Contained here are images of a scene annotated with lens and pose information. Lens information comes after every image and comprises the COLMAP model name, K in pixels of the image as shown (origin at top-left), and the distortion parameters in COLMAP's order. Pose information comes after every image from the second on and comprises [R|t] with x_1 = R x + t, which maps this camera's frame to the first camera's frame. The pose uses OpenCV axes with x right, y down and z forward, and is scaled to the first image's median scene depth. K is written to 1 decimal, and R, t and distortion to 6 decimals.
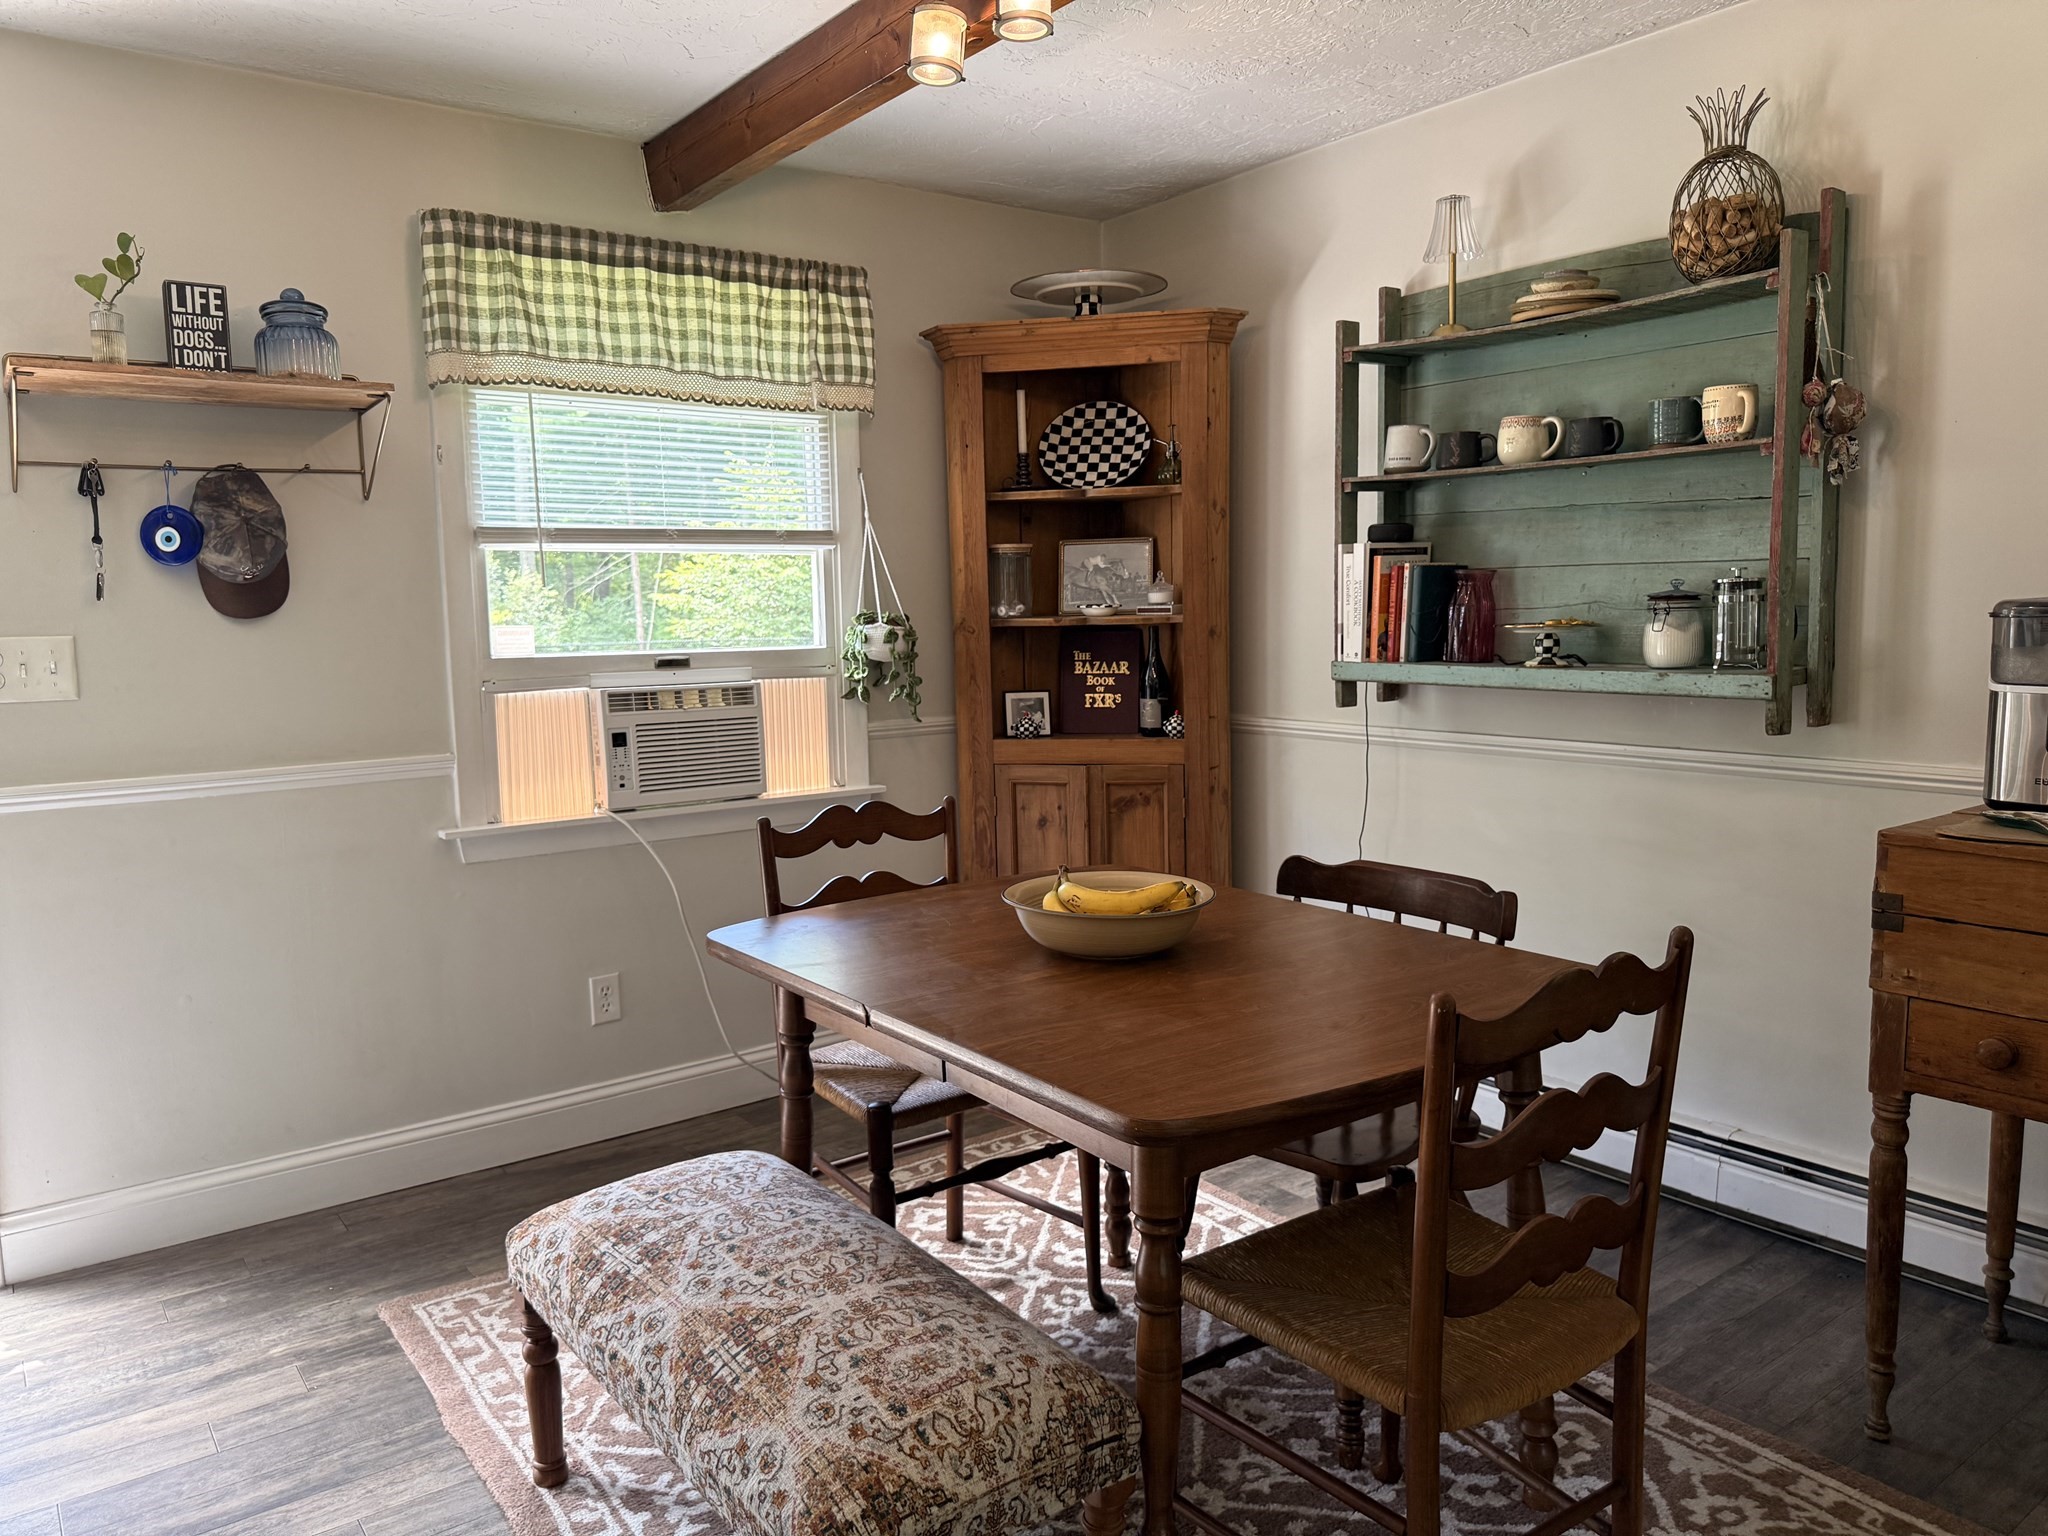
lens RADIAL K [[1445.7, 0, 1021.8], [0, 1445.7, 773.6], [0, 0, 1]] dist [0.052871, -0.072718]
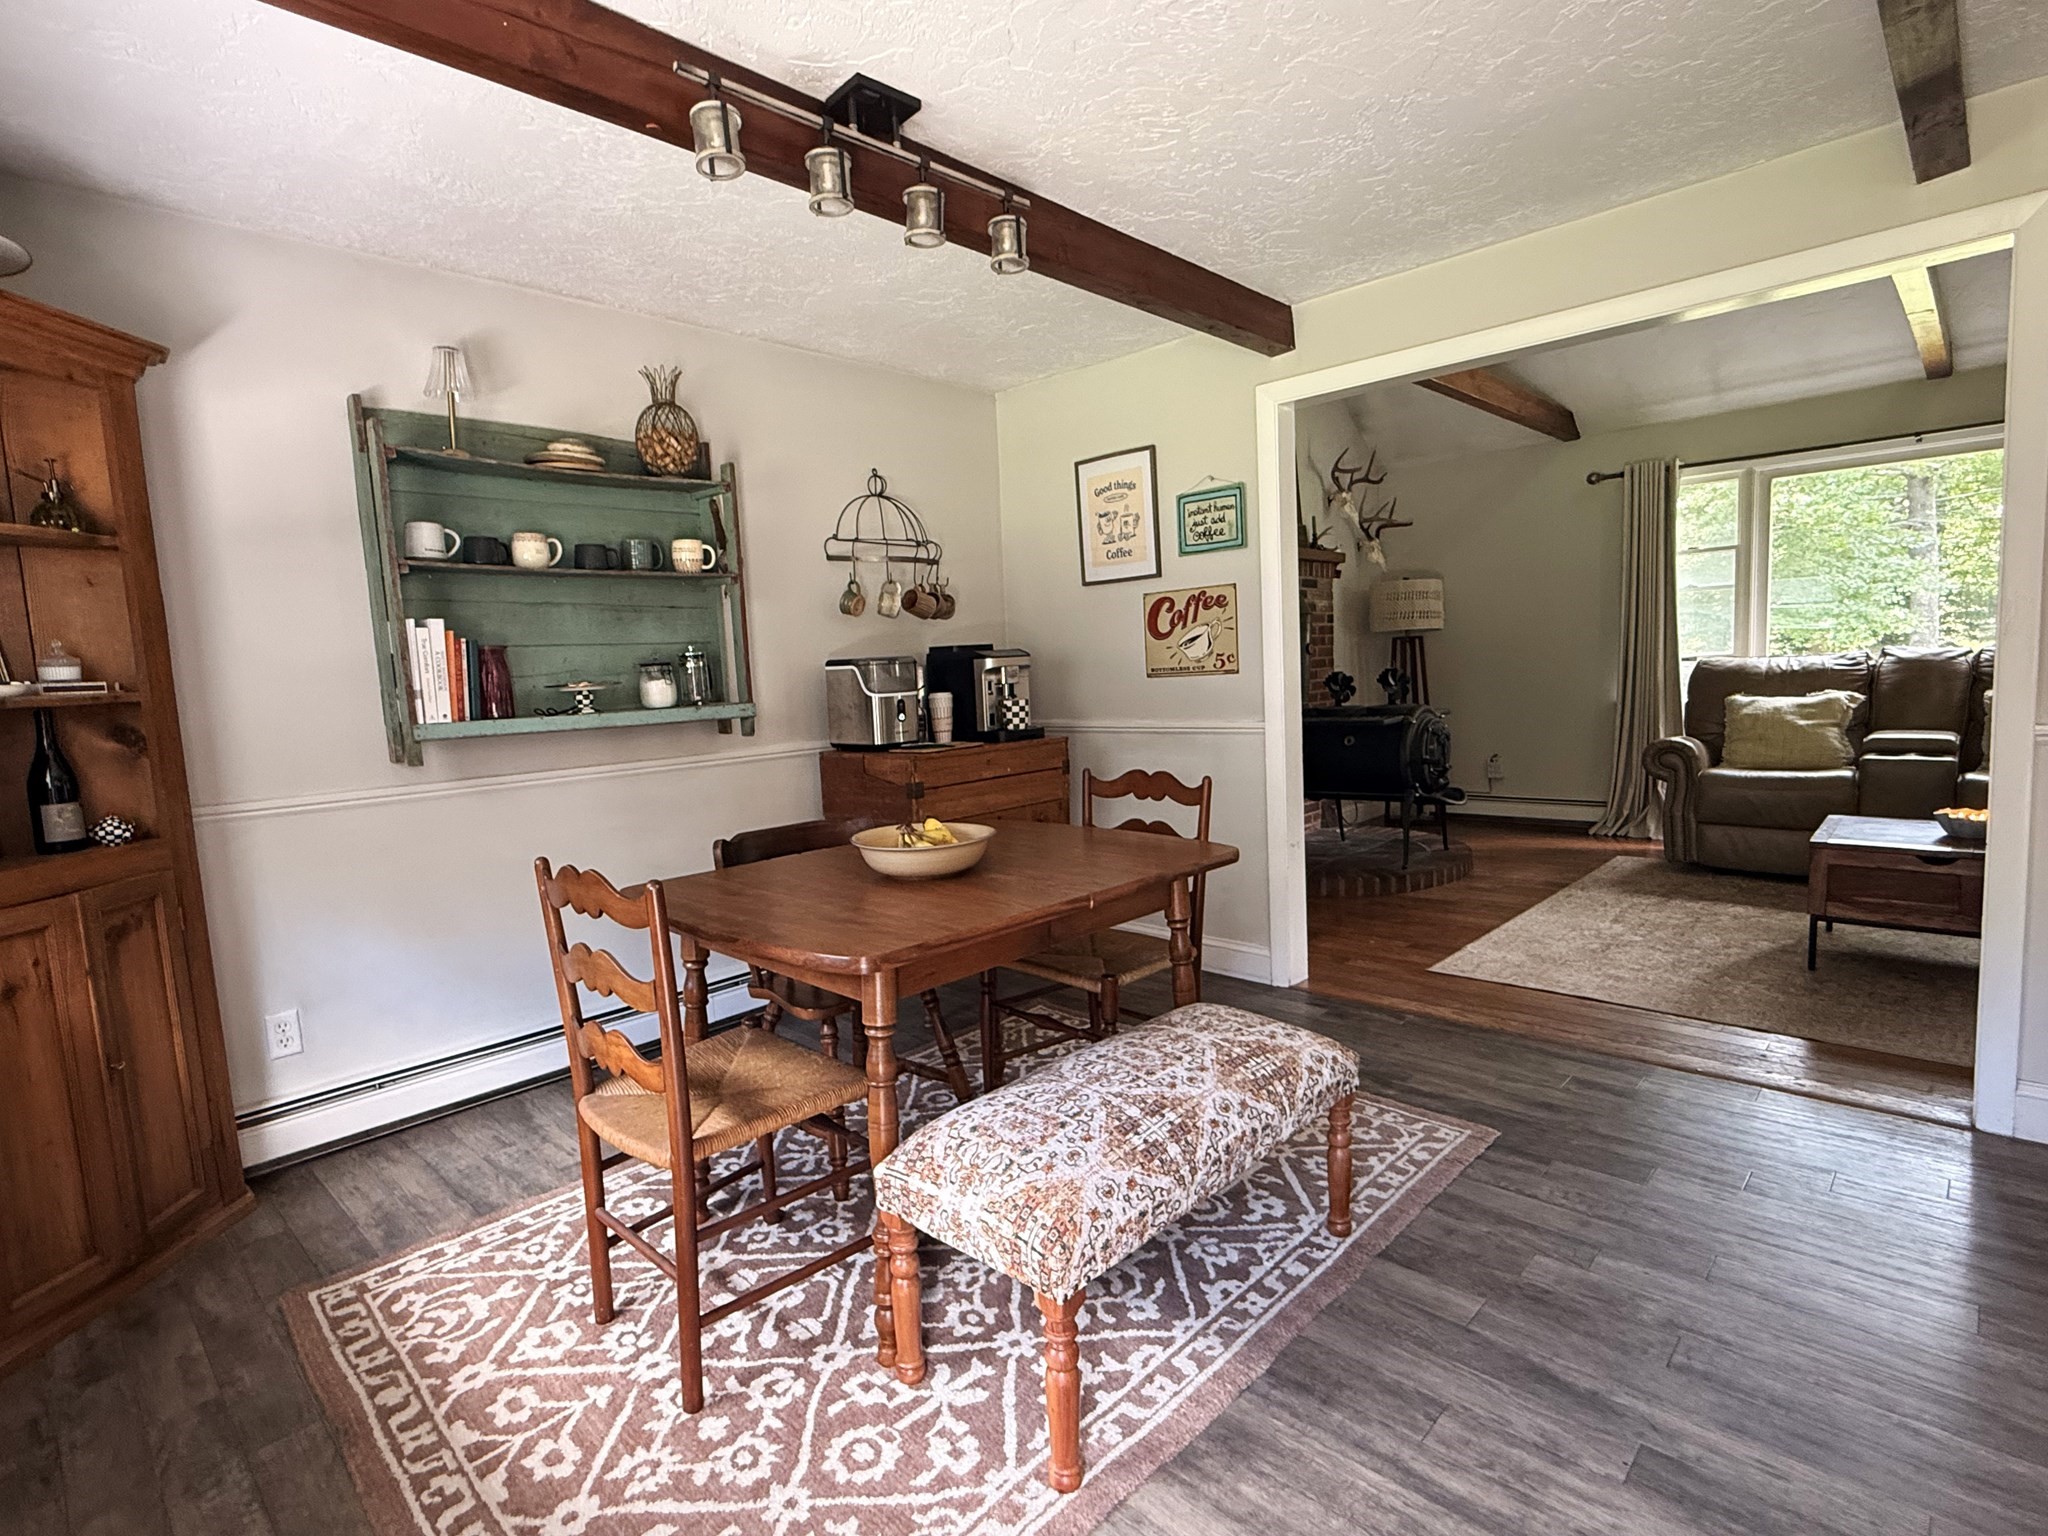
lens RADIAL K [[1023.0, 0, 1012.0], [0, 1023.0, 774.8], [0, 0, 1]] dist [-0.003994, 0.001712]
pose [[-0.155303, -0.078472, 0.984745, -0.677698], [0.170083, 0.979830, 0.104904, -0.048411], [-0.973115, 0.183781, -0.138824, 0.731464]]
